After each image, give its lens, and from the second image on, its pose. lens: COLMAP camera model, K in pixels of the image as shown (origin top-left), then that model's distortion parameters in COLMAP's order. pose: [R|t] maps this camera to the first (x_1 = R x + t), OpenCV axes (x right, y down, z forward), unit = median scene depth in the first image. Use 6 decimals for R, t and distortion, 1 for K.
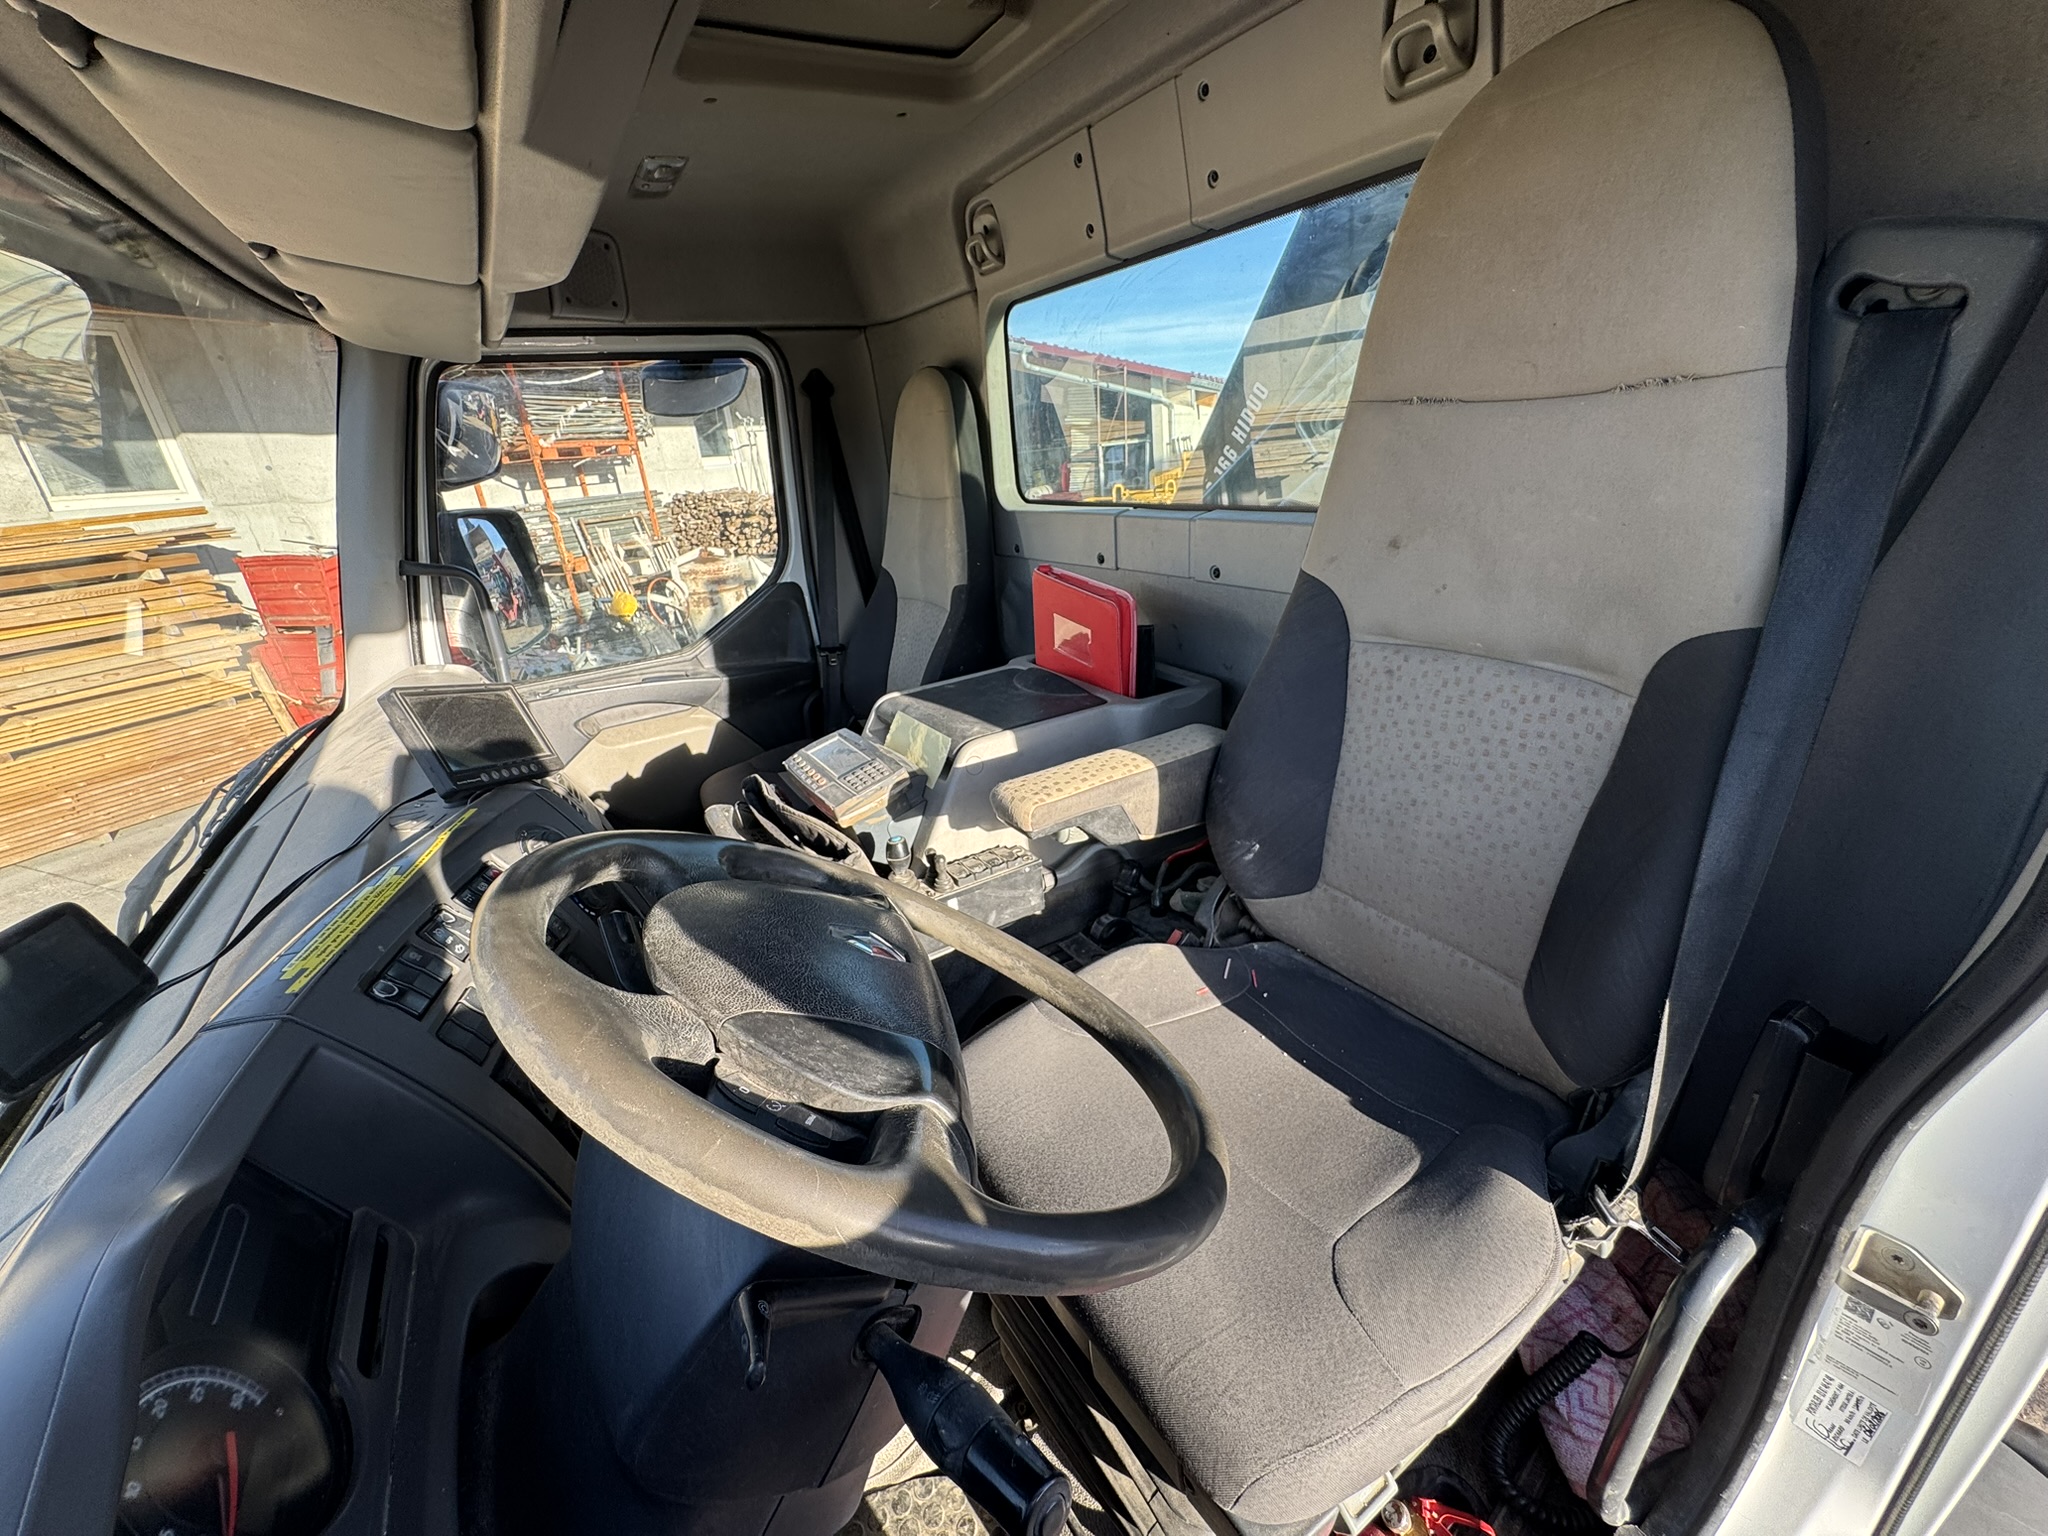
lens RADIAL K [[822.3, 0, 1021.4], [0, 822.3, 770.5], [0, 0, 1]] dist [-0.002788, -0.000245]
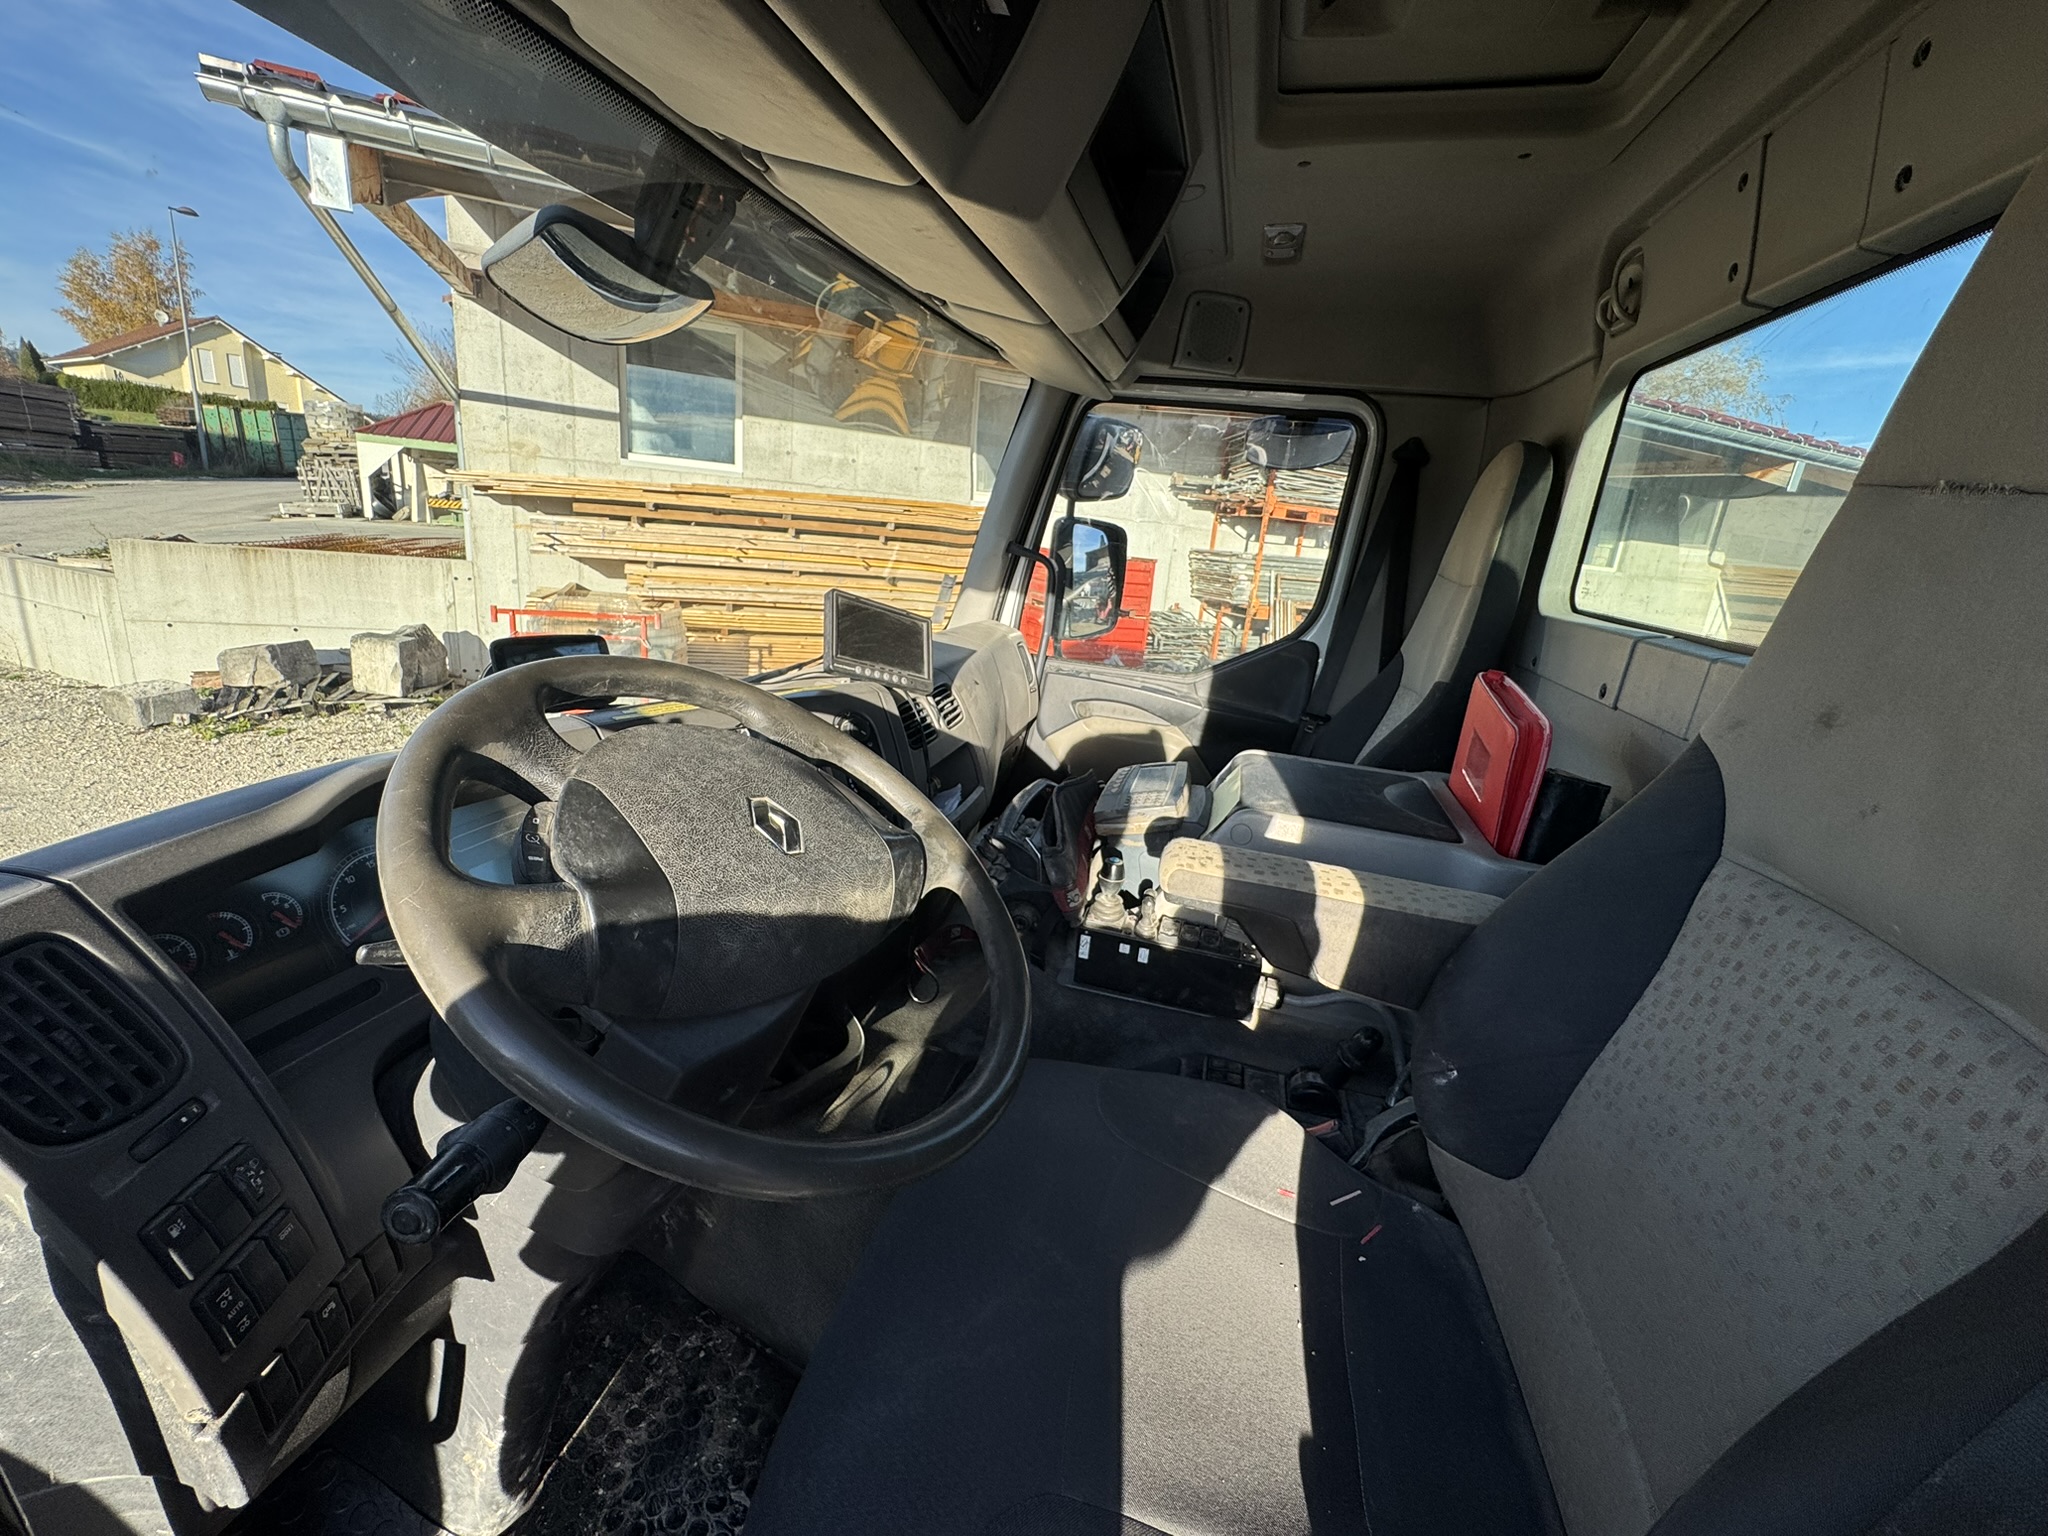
lens RADIAL K [[822.3, 0, 1026.0], [0, 822.3, 771.8], [0, 0, 1]] dist [-0.002788, -0.000245]
pose [[0.672652, 0.351968, -0.650889, 0.317255], [-0.407918, 0.910279, 0.070676, -0.033434], [0.617366, 0.217970, 0.755876, 0.143790]]
